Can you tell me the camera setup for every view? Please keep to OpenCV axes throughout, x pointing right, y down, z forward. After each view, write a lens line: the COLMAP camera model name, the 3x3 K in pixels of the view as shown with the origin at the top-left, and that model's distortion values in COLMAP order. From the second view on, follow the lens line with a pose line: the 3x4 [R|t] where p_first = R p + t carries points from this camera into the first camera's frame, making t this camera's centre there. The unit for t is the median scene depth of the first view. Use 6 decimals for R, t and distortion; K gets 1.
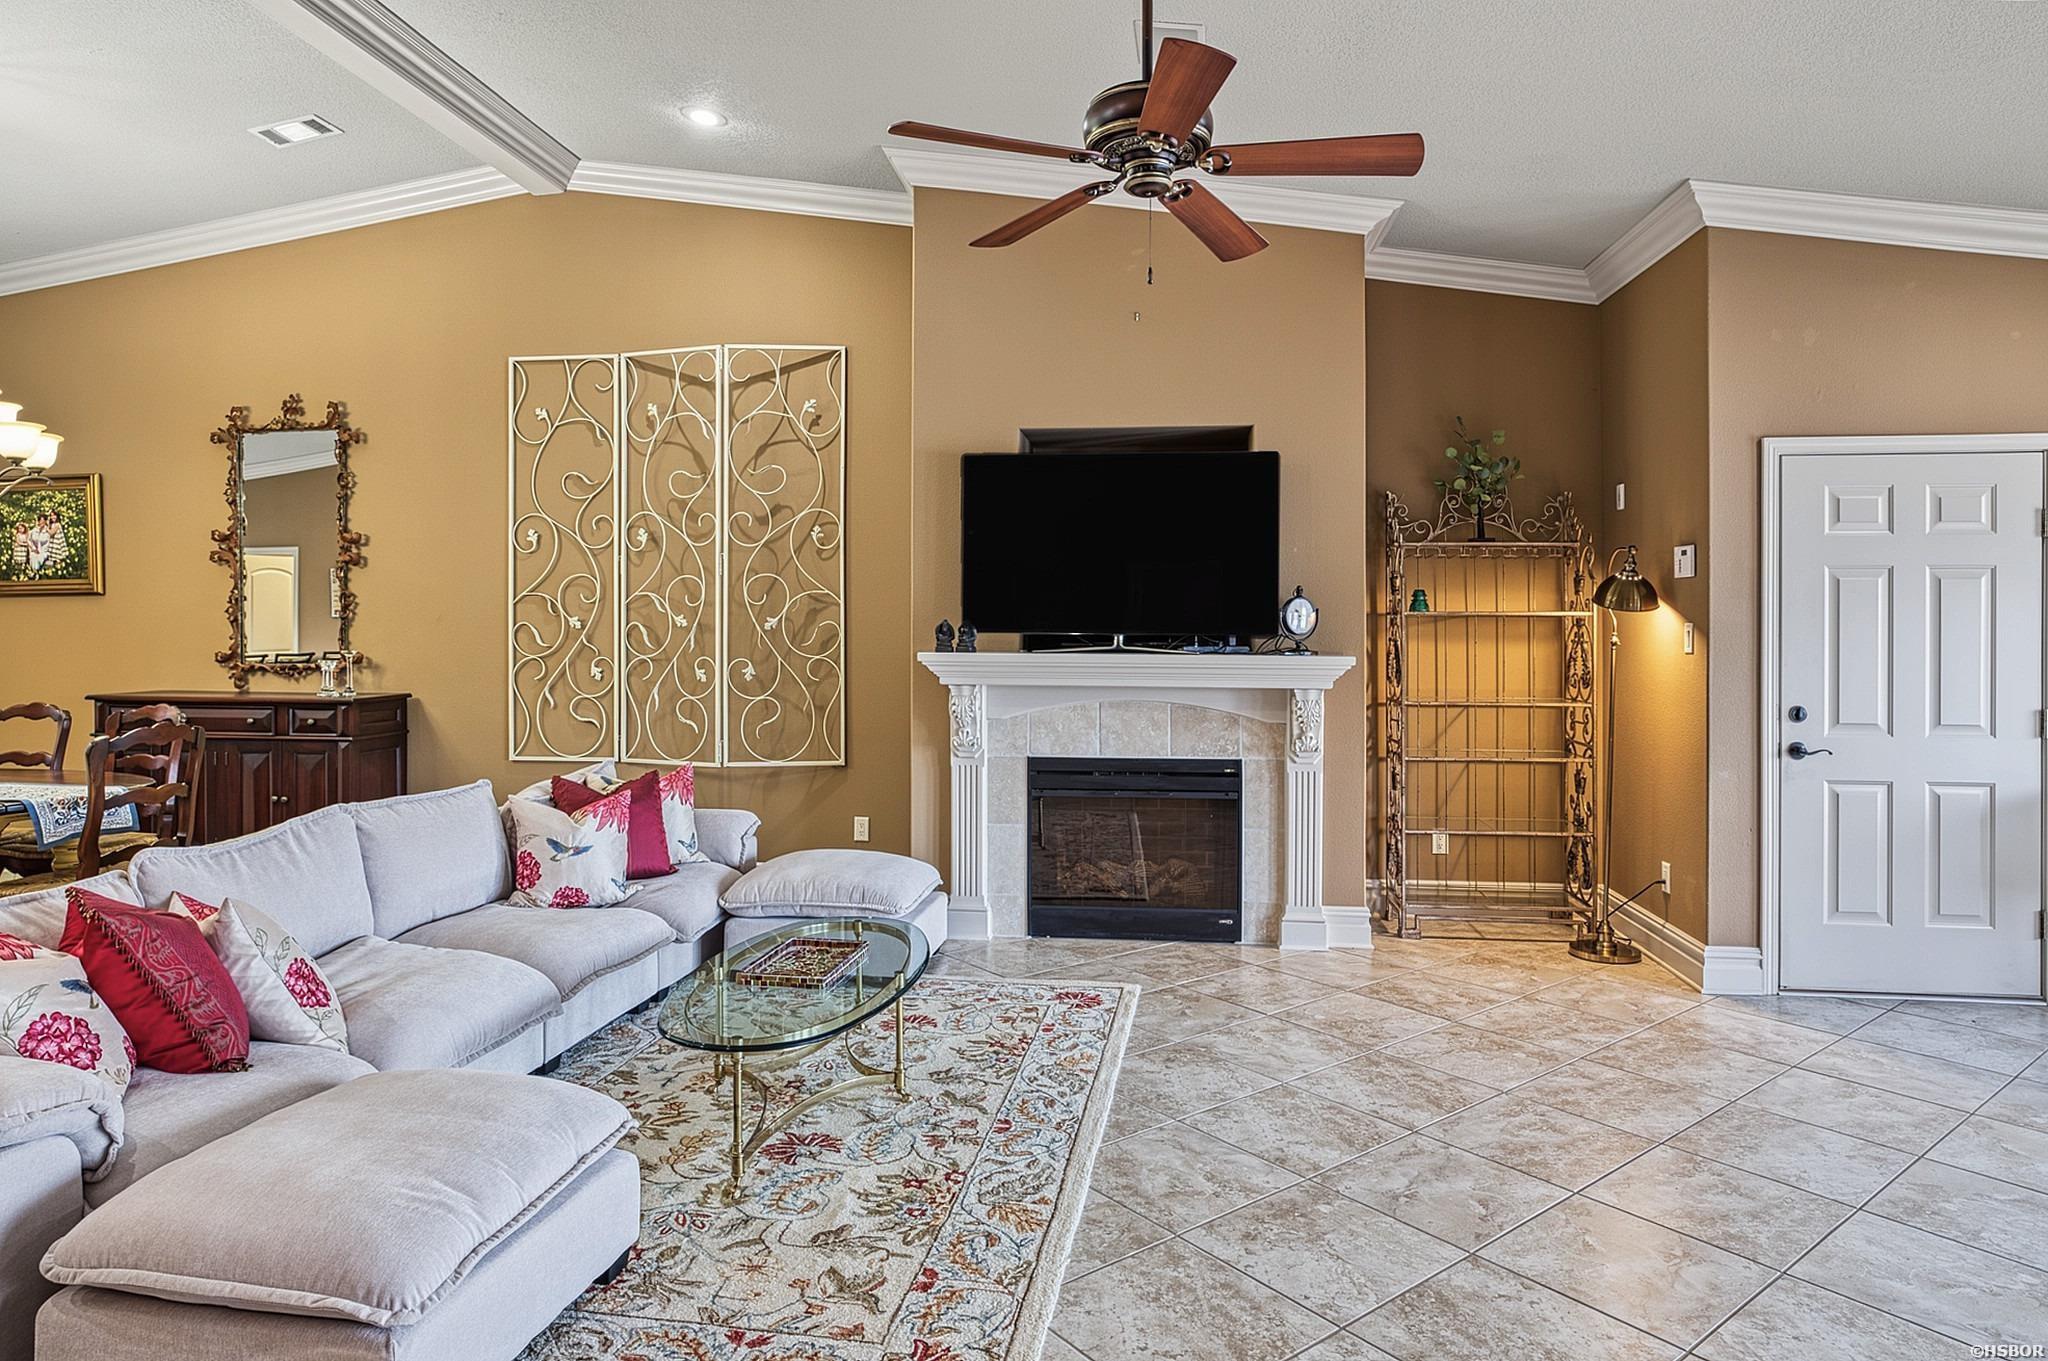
lens RADIAL K [[1199.4, 0, 1046.2], [0, 1199.4, 614.4], [0, 0, 1]] dist [-0.037983, 0.021814]
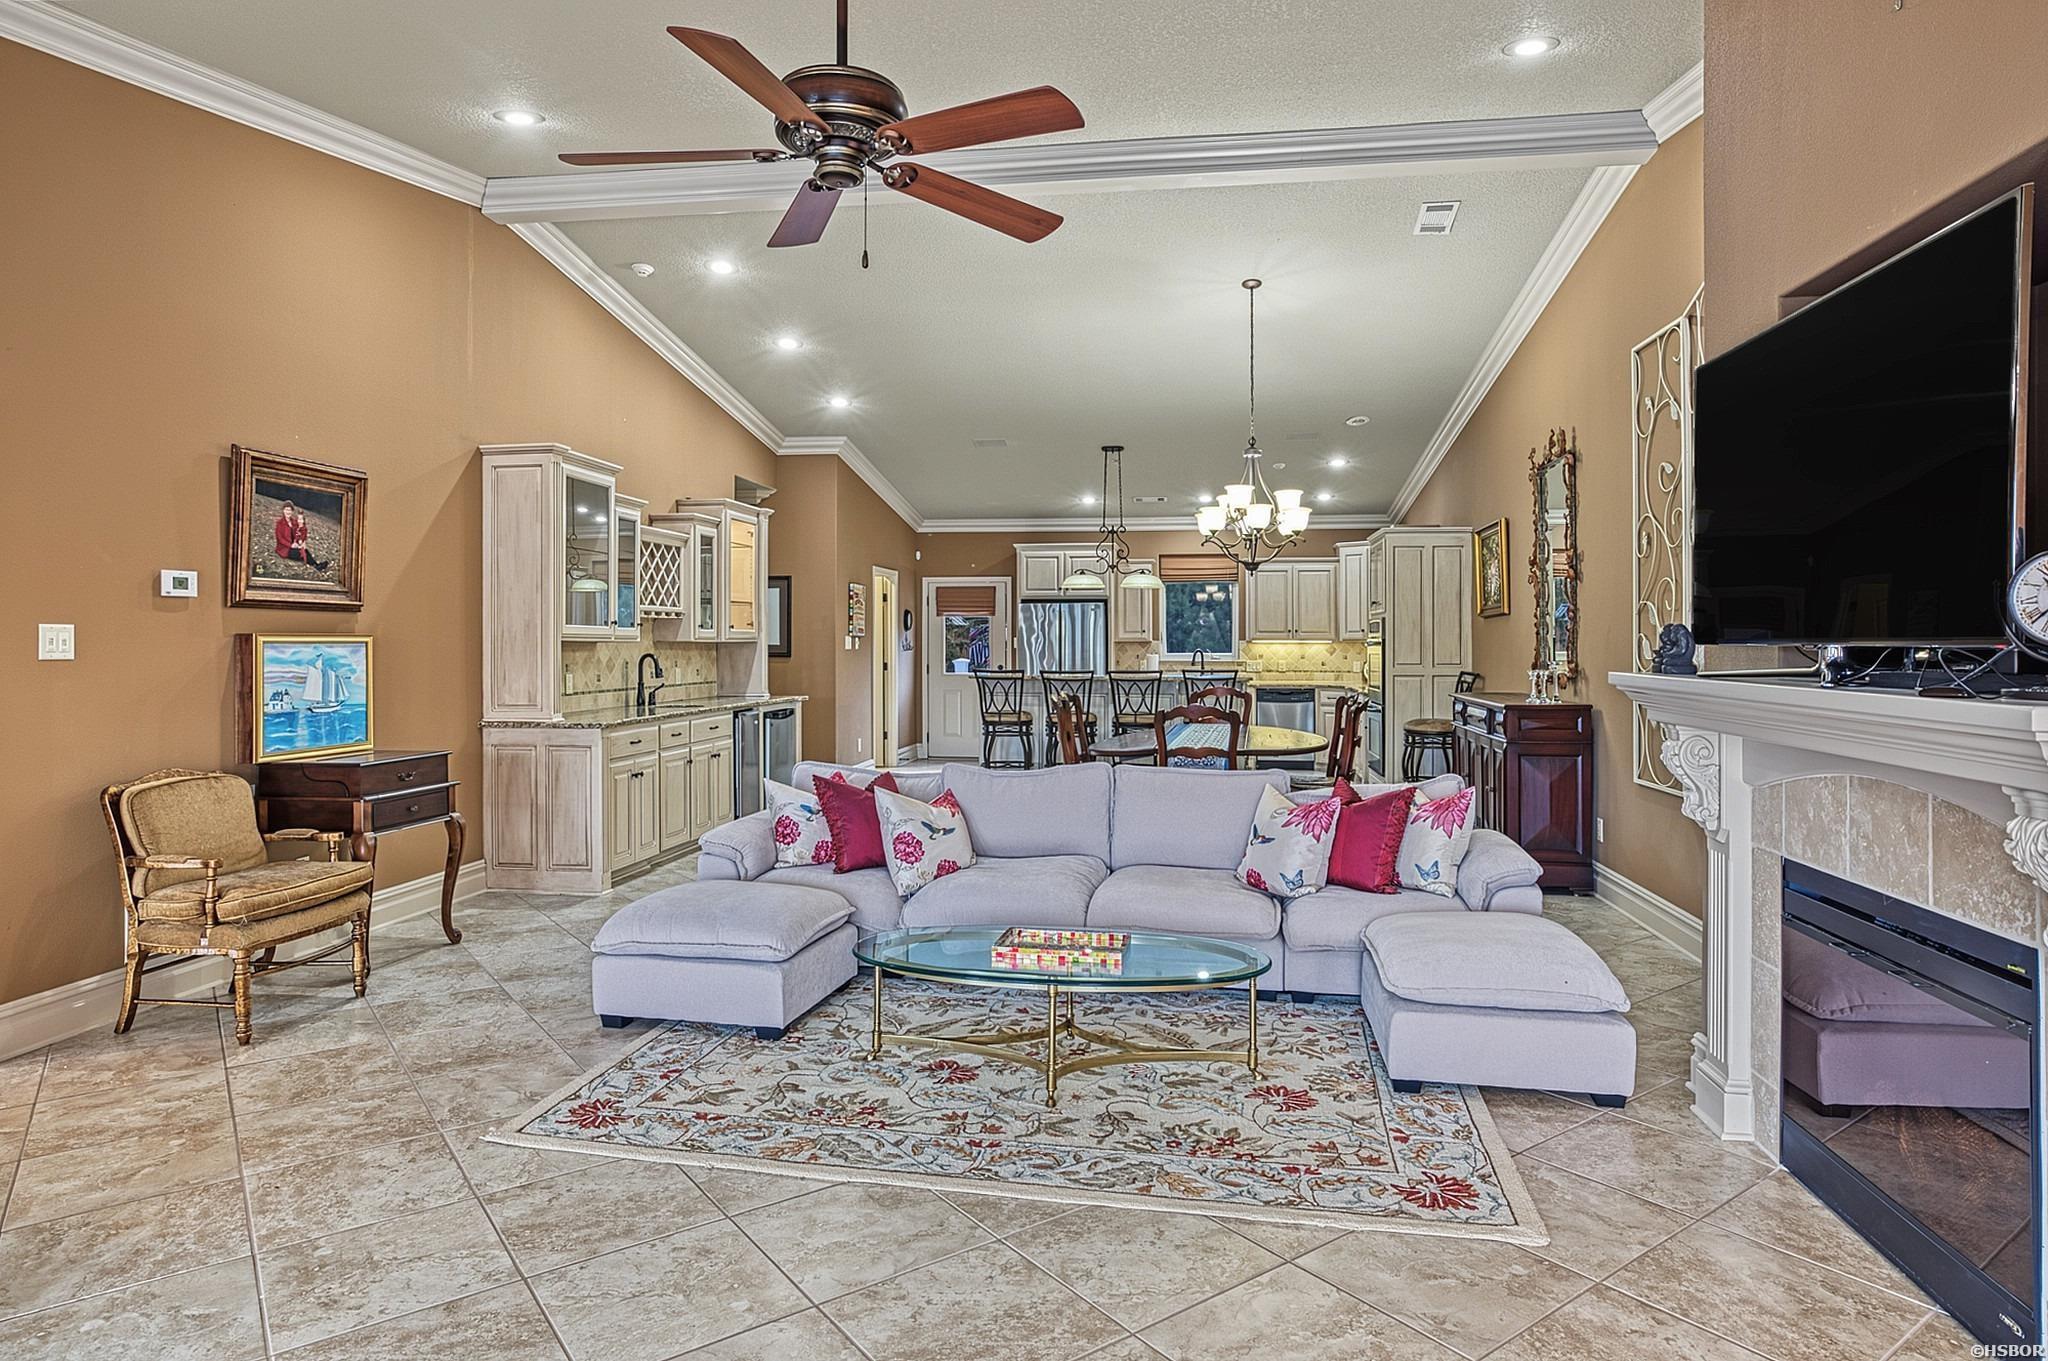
lens RADIAL K [[1199.4, 0, 1024.9], [0, 1199.4, 635.4], [0, 0, 1]] dist [-0.037983, 0.021814]
pose [[-0.037517, -0.006071, -0.999278, 0.590523], [0.008490, 0.999944, -0.006393, 0.012188], [0.999260, -0.008724, -0.037463, 0.674485]]
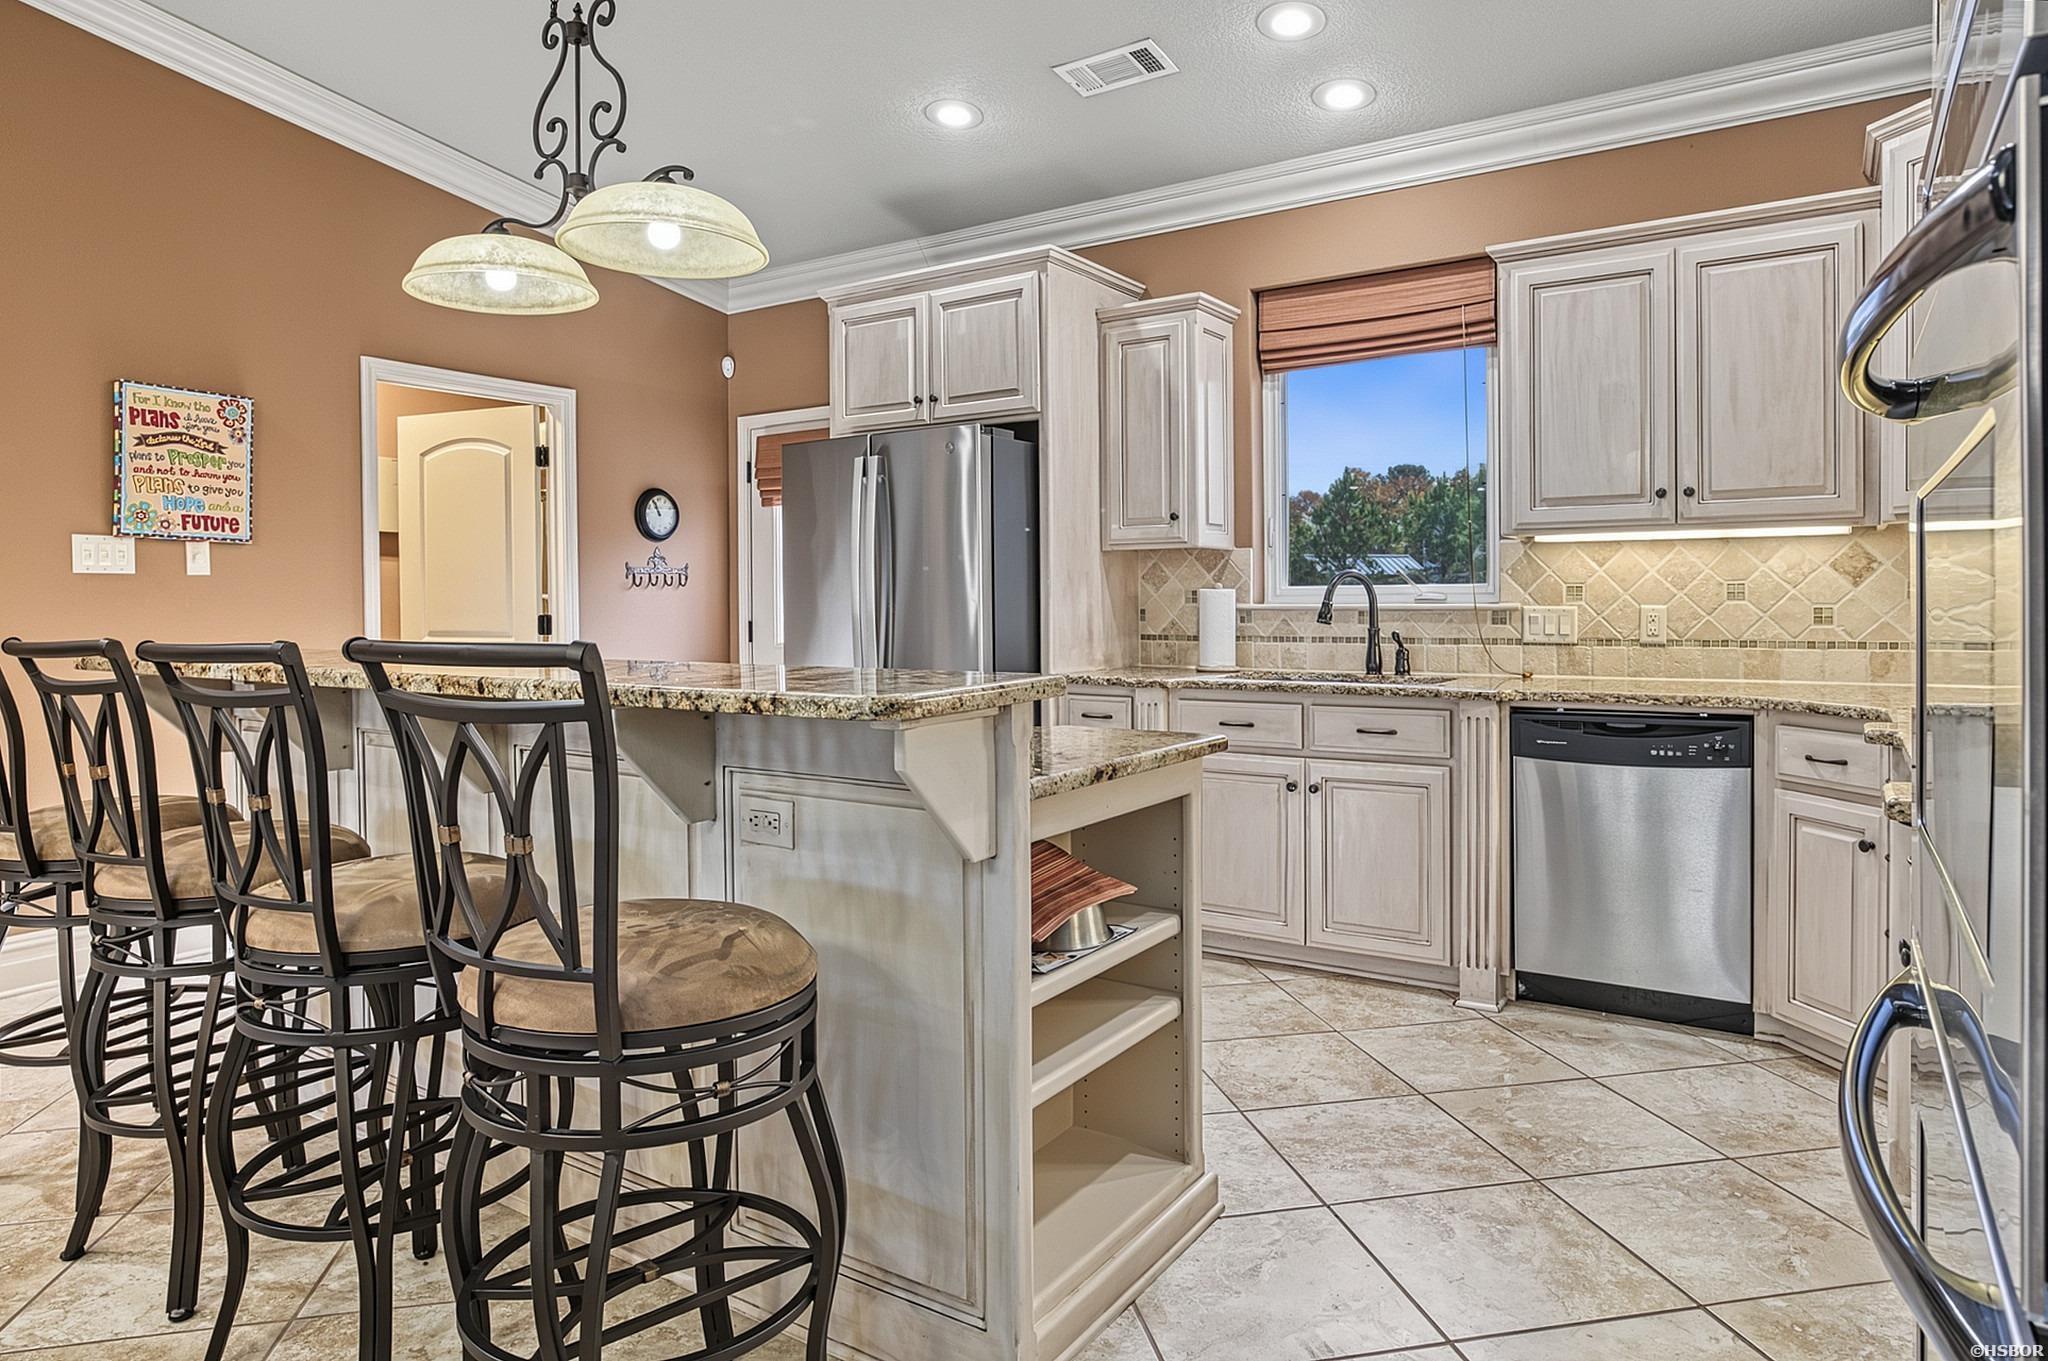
lens RADIAL K [[1199.4, 0, 1036.8], [0, 1199.4, 638.1], [0, 0, 1]] dist [-0.037983, 0.021814]
pose [[-0.447285, 0.028971, -0.893922, -1.104384], [0.014754, 0.999578, 0.025013, 0.049614], [0.894270, -0.002001, -0.447524, 1.099271]]
